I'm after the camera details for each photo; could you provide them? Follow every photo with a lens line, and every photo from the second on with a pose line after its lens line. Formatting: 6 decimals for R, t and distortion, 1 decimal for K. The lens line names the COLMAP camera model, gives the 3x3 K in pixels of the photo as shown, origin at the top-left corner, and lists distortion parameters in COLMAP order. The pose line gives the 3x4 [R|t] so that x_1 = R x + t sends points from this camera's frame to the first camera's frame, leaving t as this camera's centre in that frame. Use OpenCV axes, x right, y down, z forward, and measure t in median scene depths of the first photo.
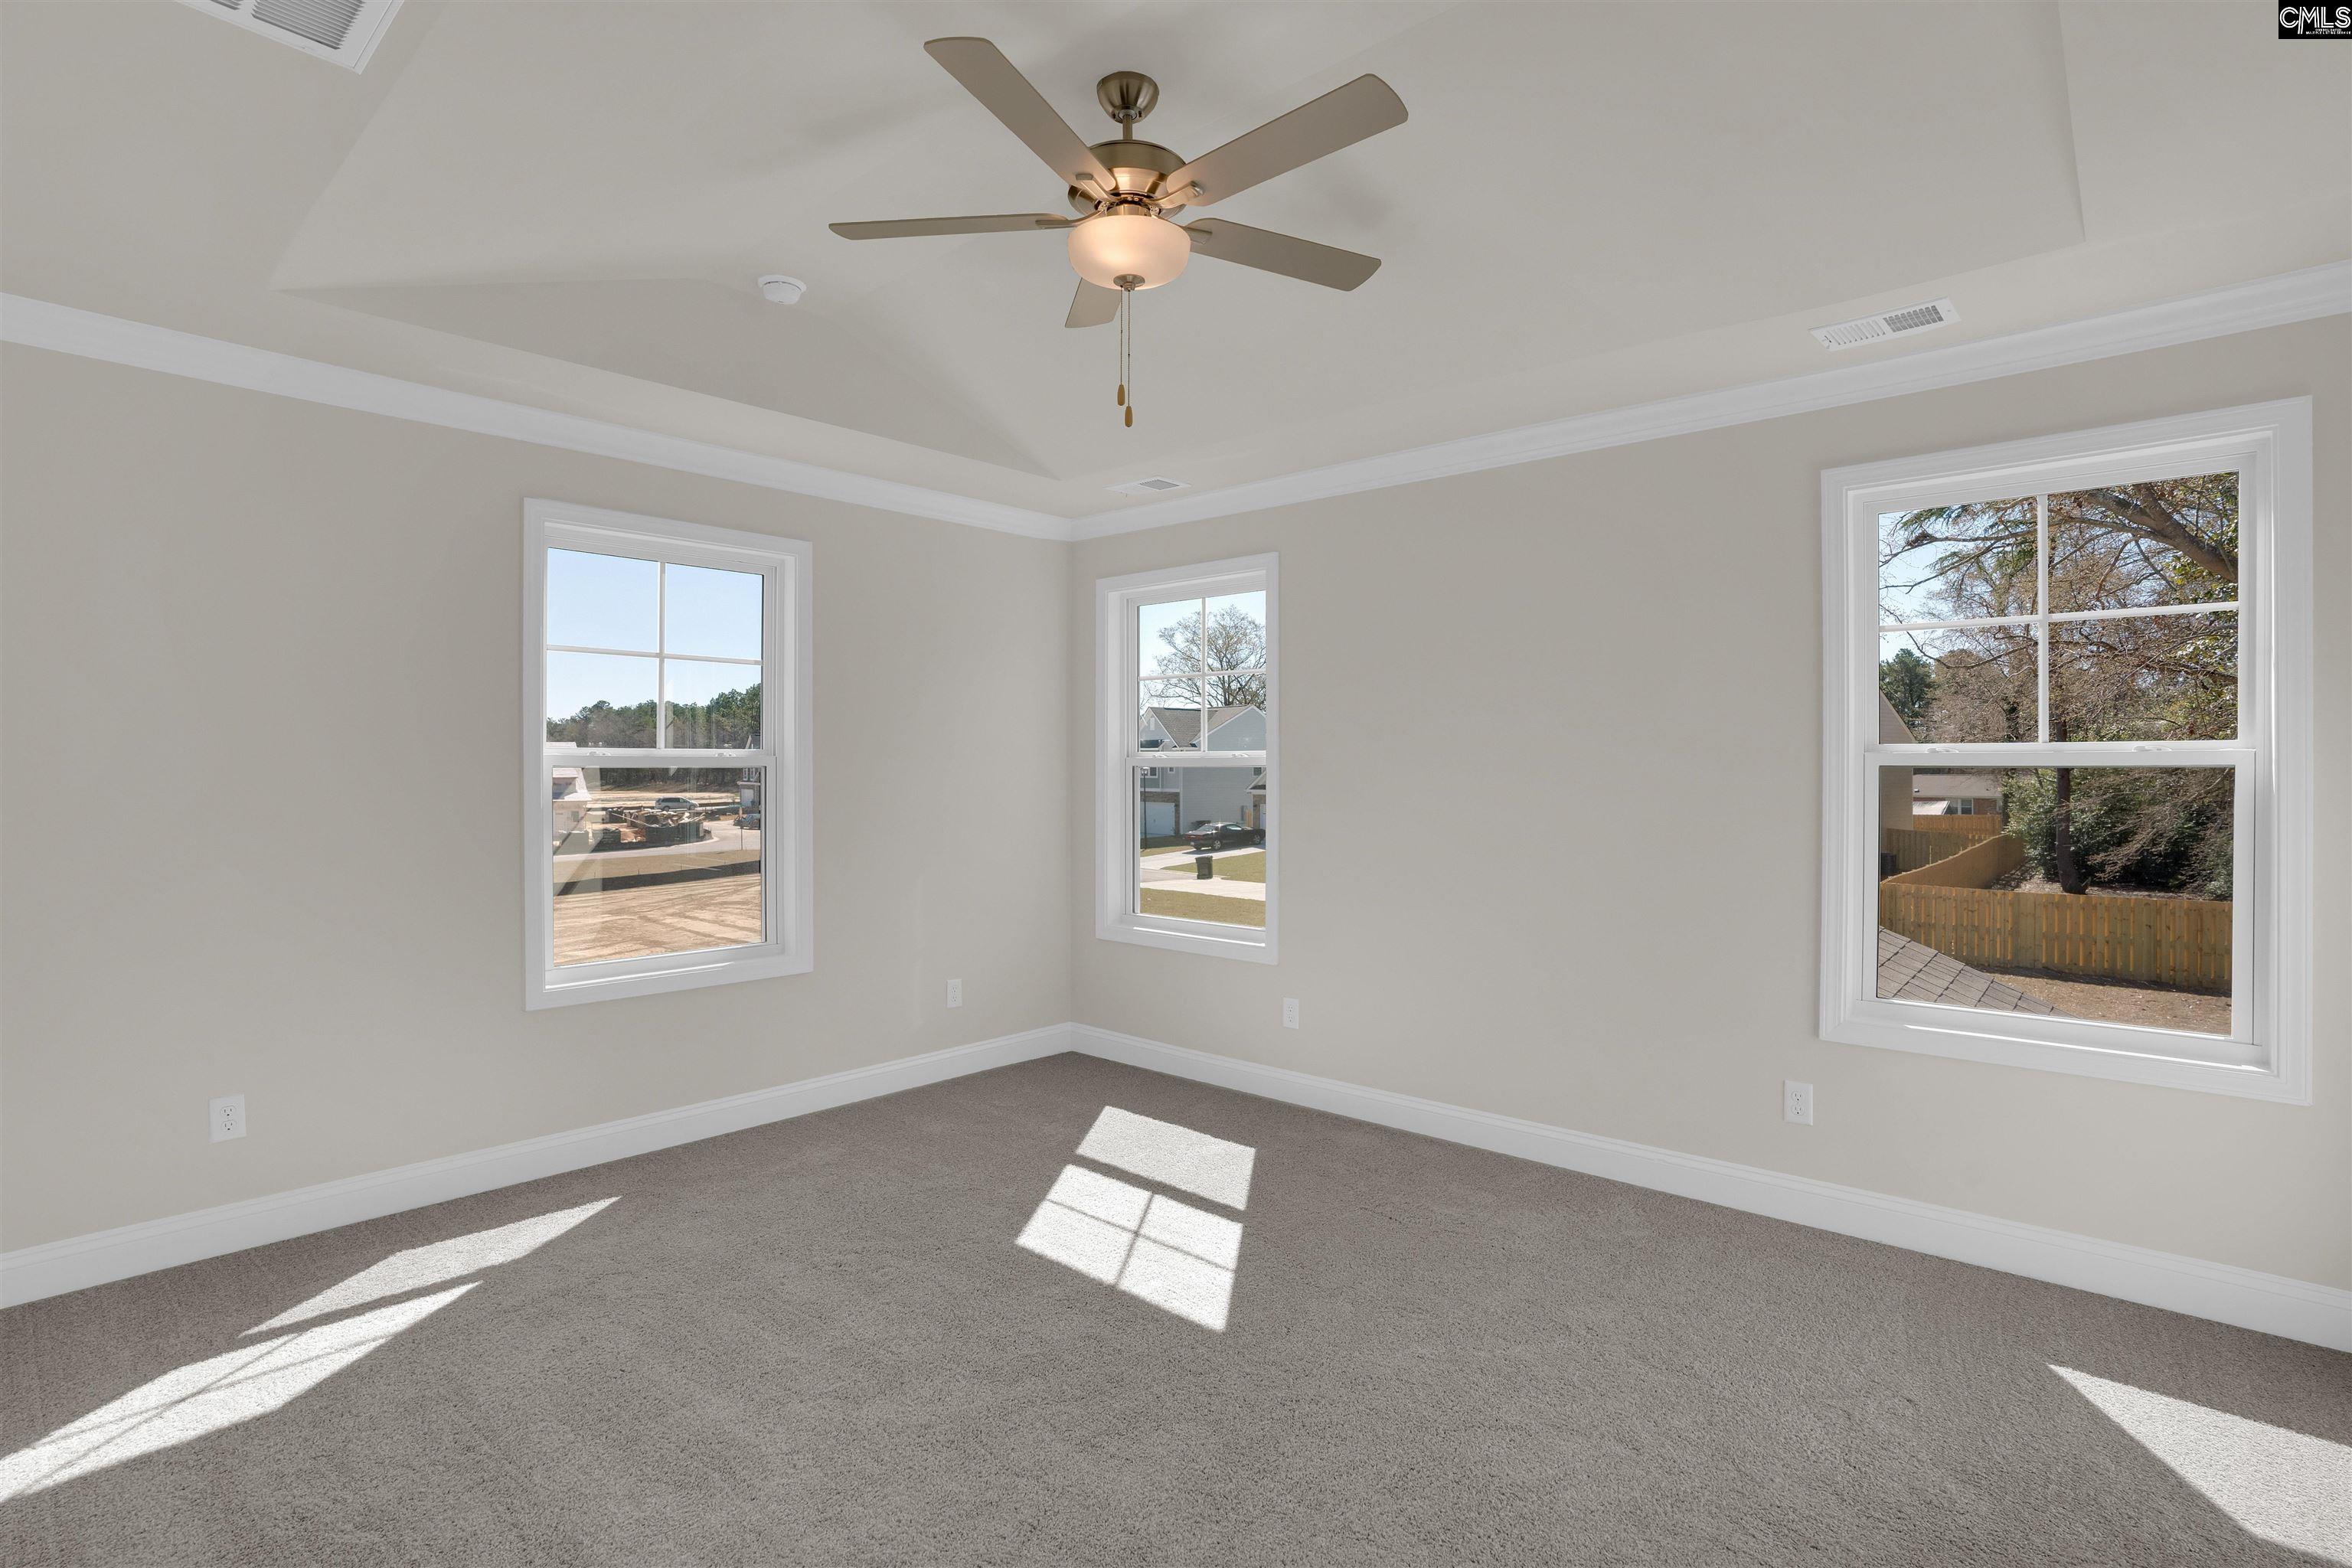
lens RADIAL K [[1113.5, 0, 1154.8], [0, 1113.5, 765.7], [0, 0, 1]] dist [-0.061429, 0.022610]
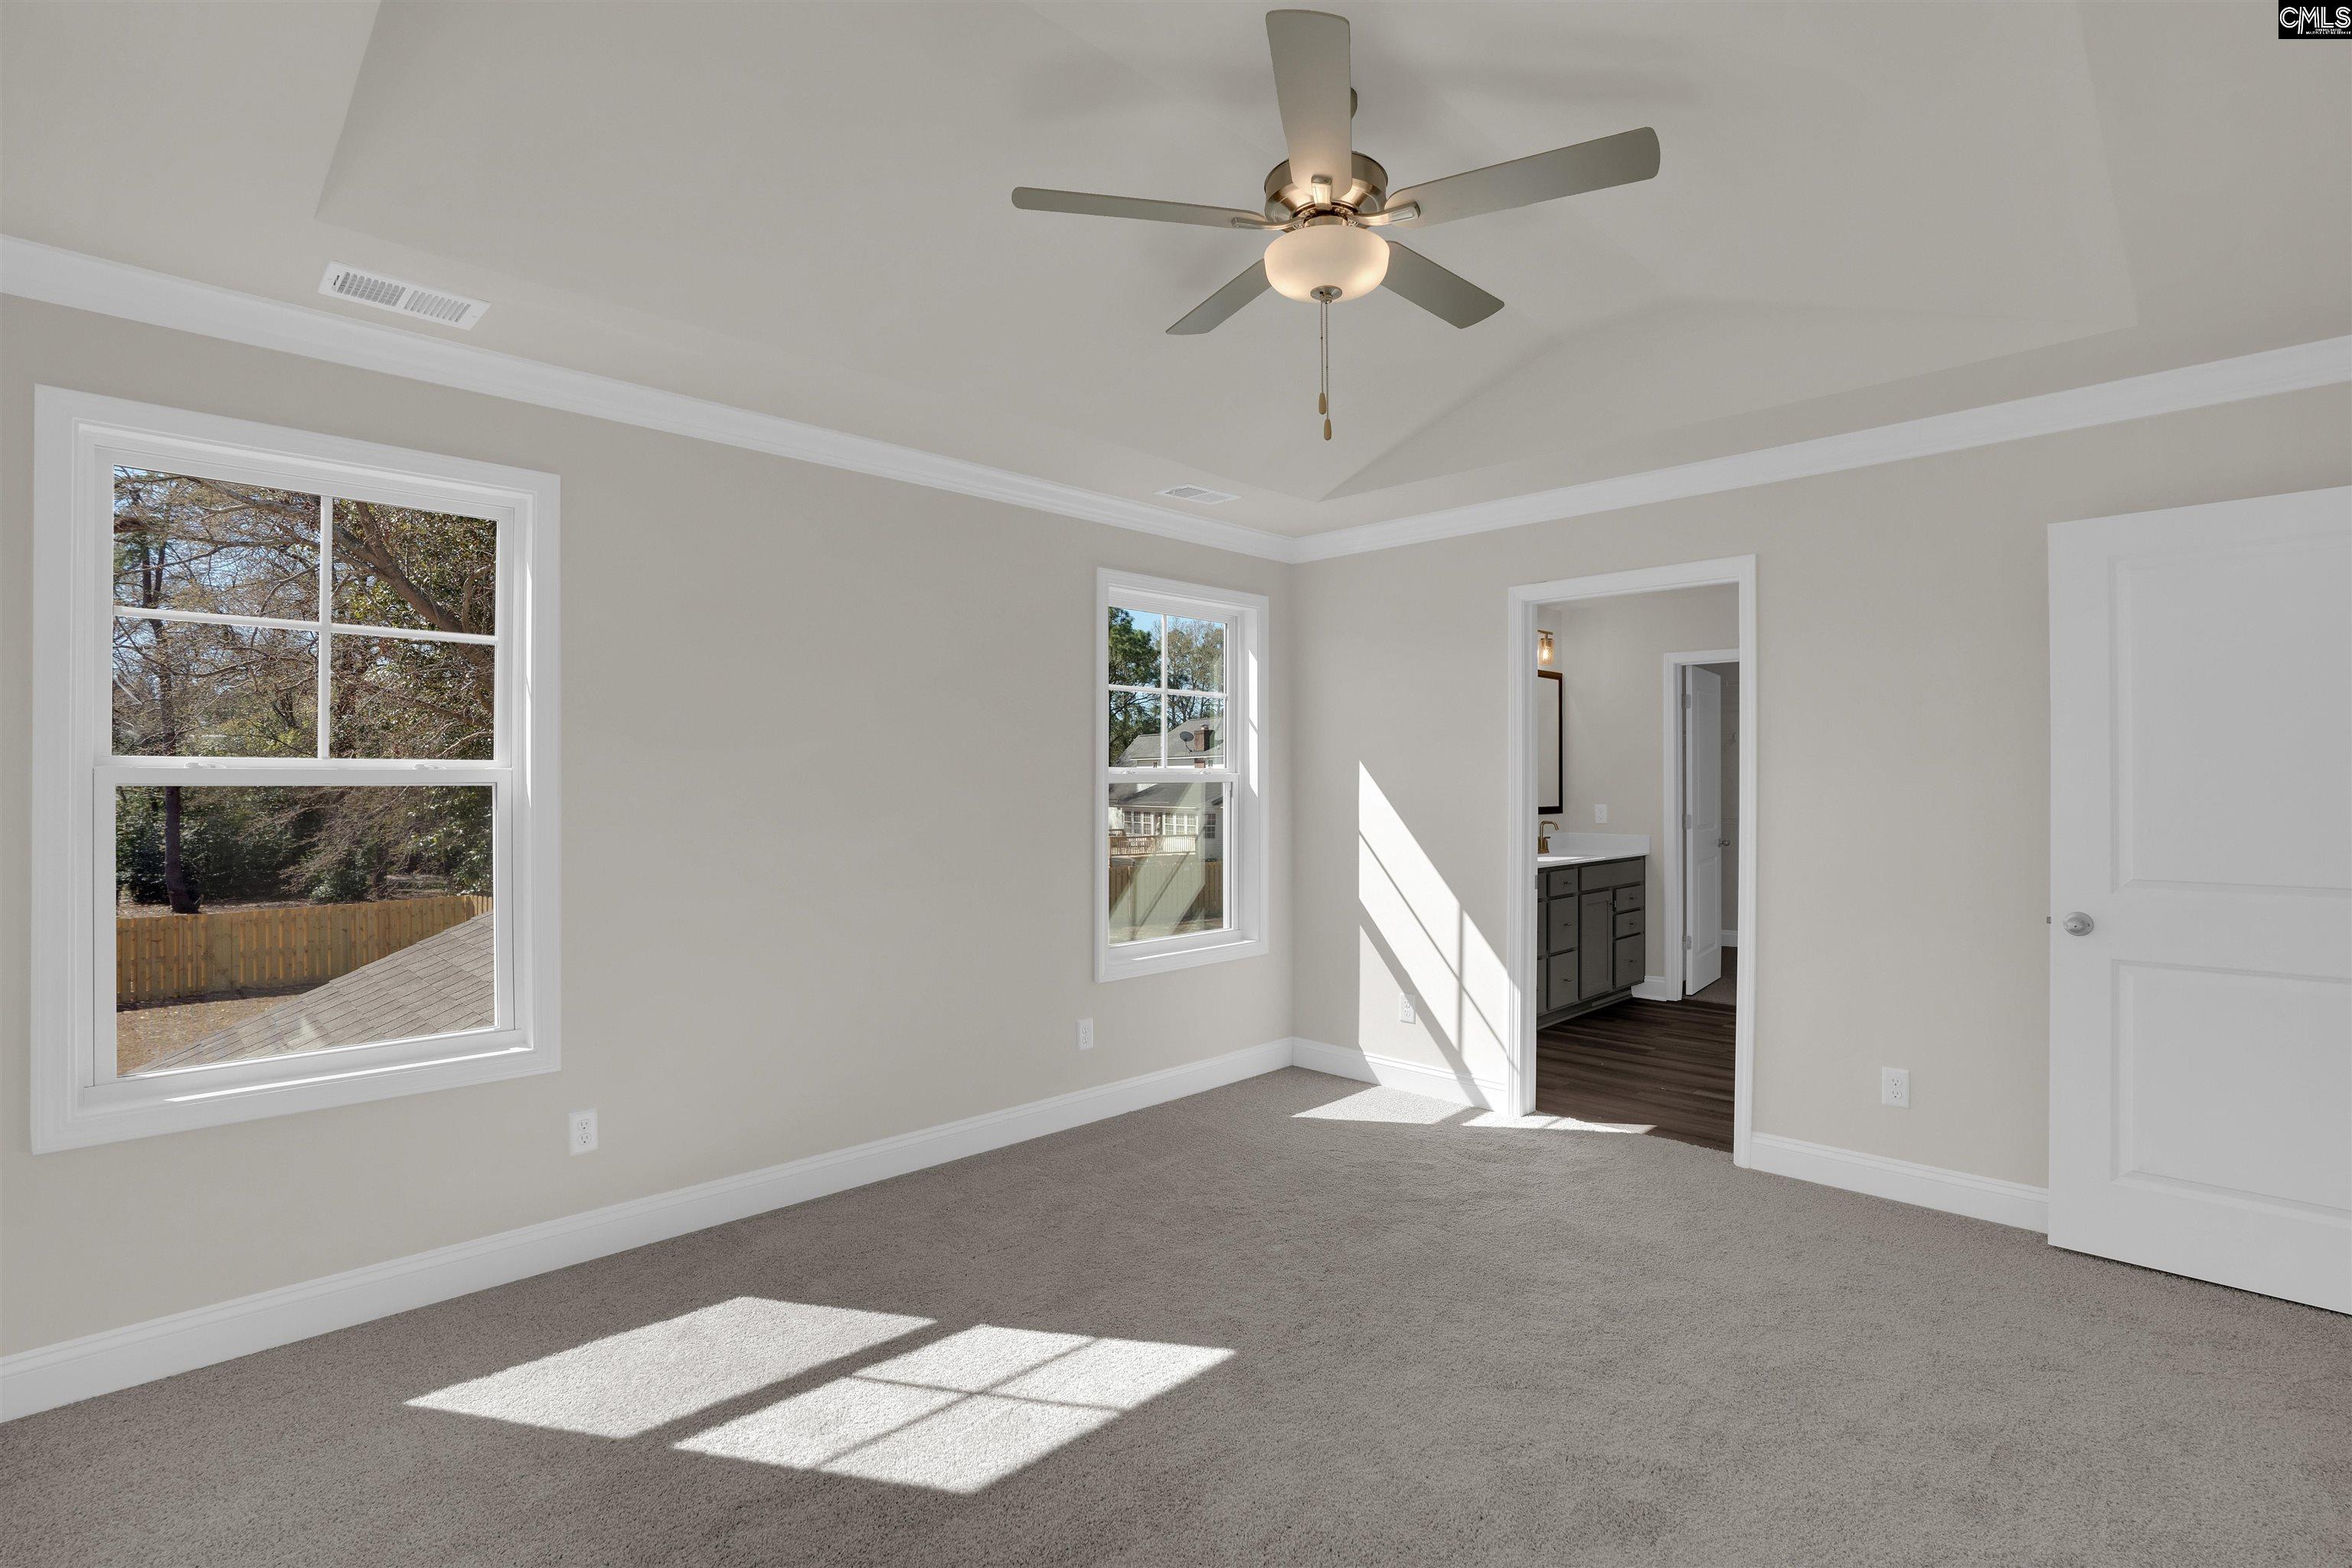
lens RADIAL K [[1113.5, 0, 1154.9], [0, 1113.5, 787.2], [0, 0, 1]] dist [-0.061429, 0.022610]
pose [[0.057454, -0.003008, 0.998344, -0.547705], [-0.002334, 0.999992, 0.003147, -0.000430], [-0.998345, -0.002511, 0.057446, 0.593272]]
